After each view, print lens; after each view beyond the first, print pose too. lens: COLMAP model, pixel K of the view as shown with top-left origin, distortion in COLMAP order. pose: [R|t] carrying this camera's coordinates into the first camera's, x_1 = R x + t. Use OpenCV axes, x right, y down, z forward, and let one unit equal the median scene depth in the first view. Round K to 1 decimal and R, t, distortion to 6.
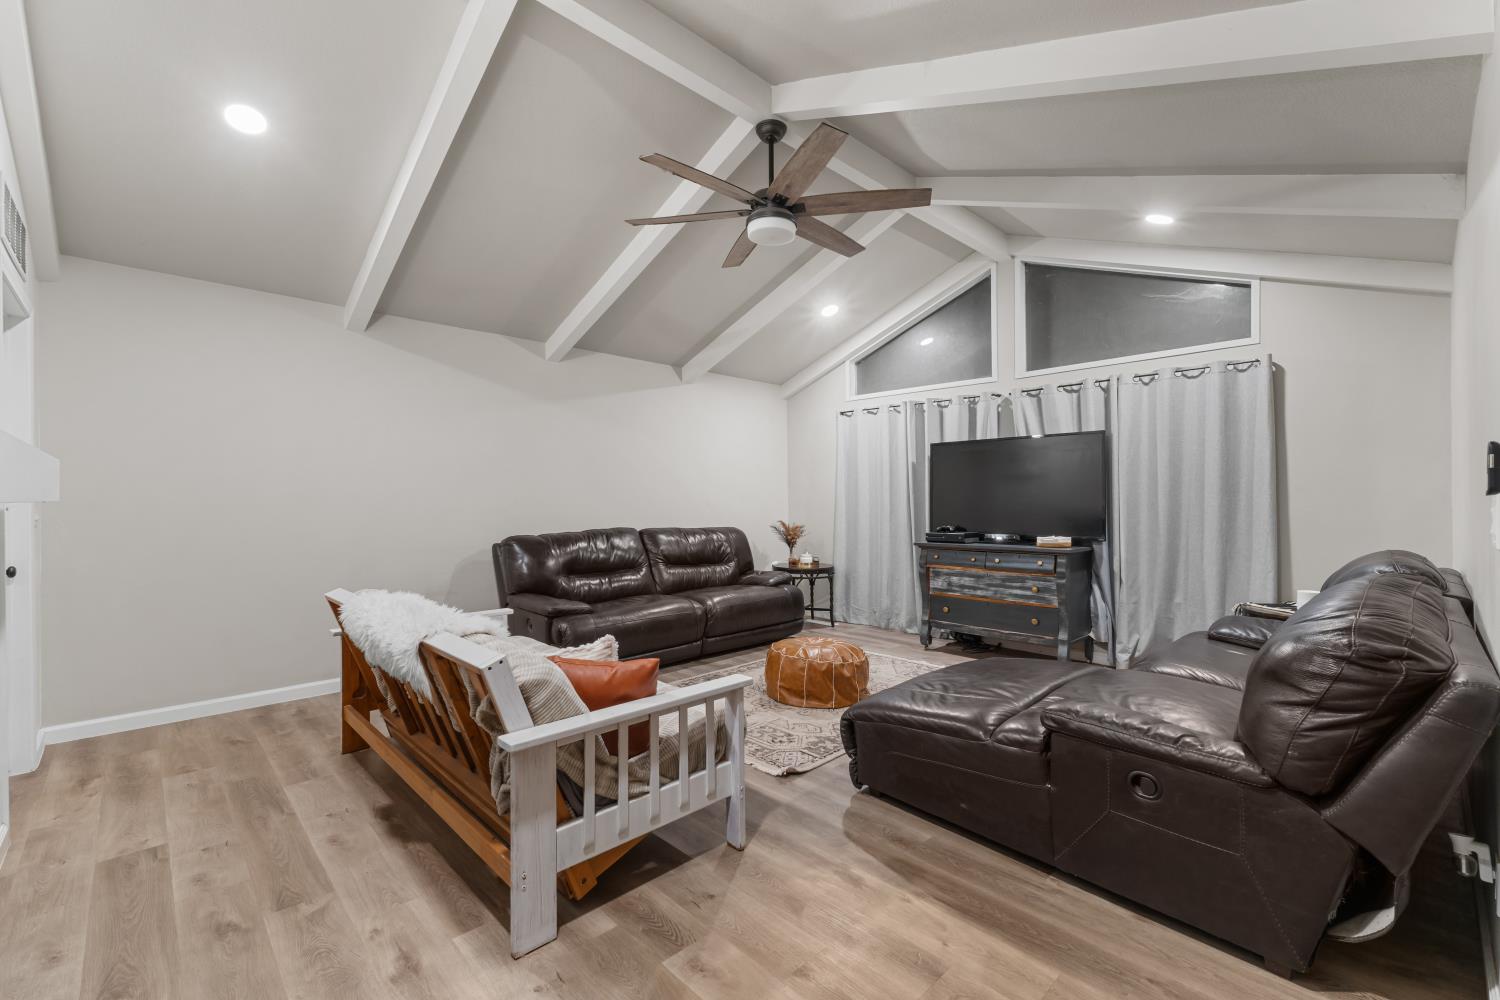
lens RADIAL K [[644.8, 0, 754.8], [0, 644.8, 497.7], [0, 0, 1]] dist [-0.000881, -0.000017]
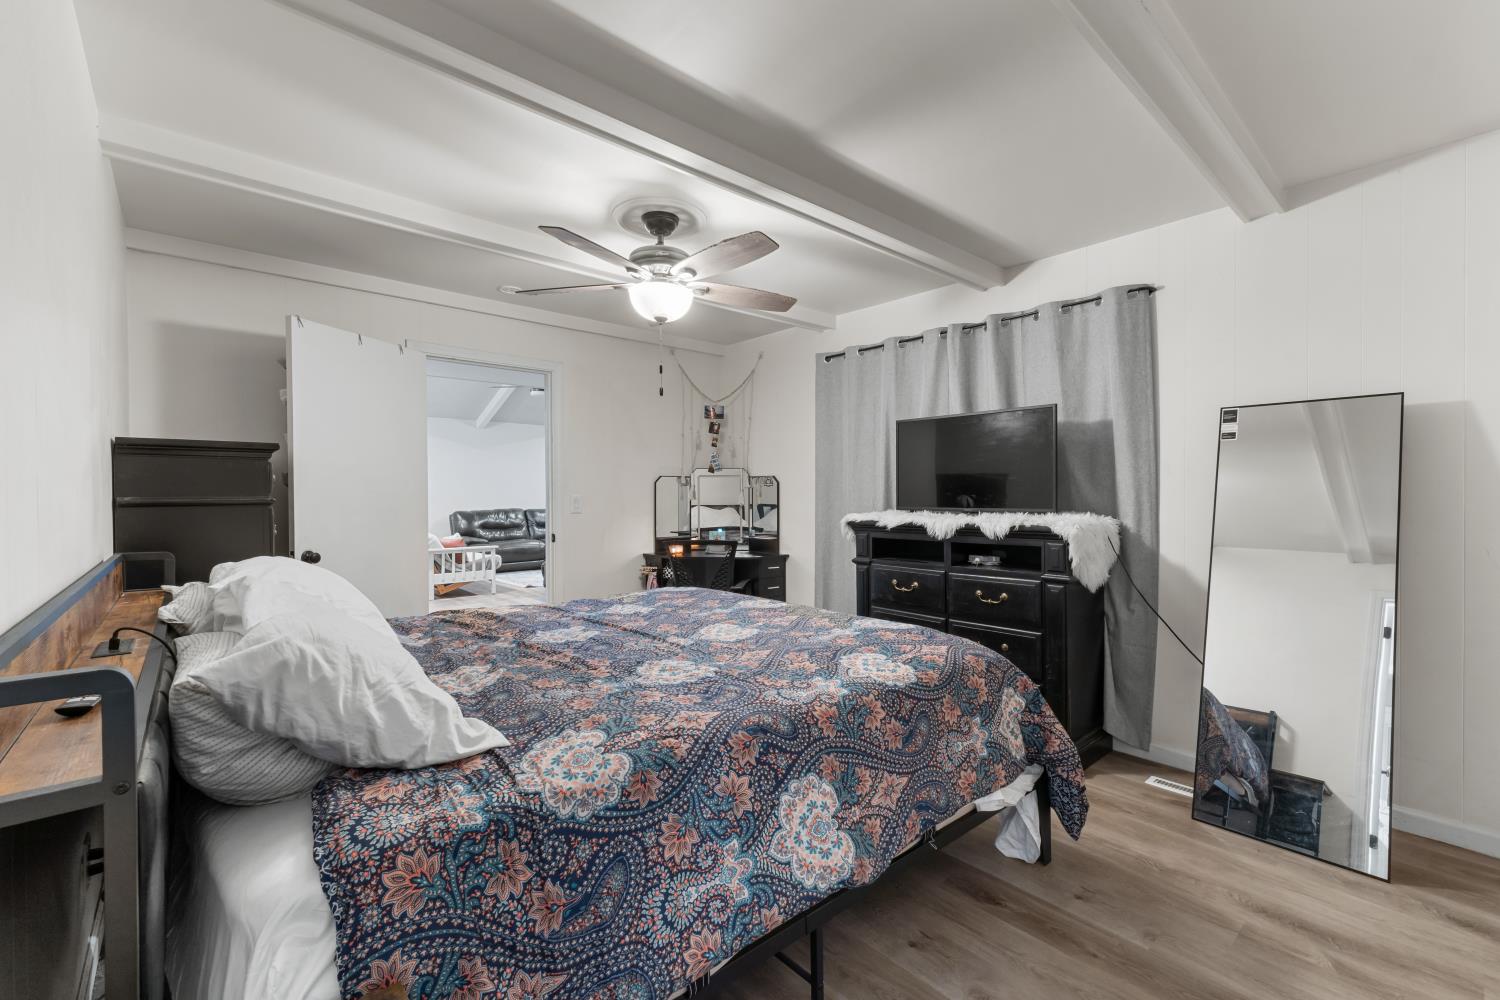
lens RADIAL K [[644.8, 0, 746.5], [0, 644.8, 502.6], [0, 0, 1]] dist [-0.000881, -0.000017]
pose [[0.998326, 0.000526, -0.057838, 0.740427], [0.000605, 0.999809, 0.019535, -0.014152], [0.057838, -0.019538, 0.998135, -1.154552]]
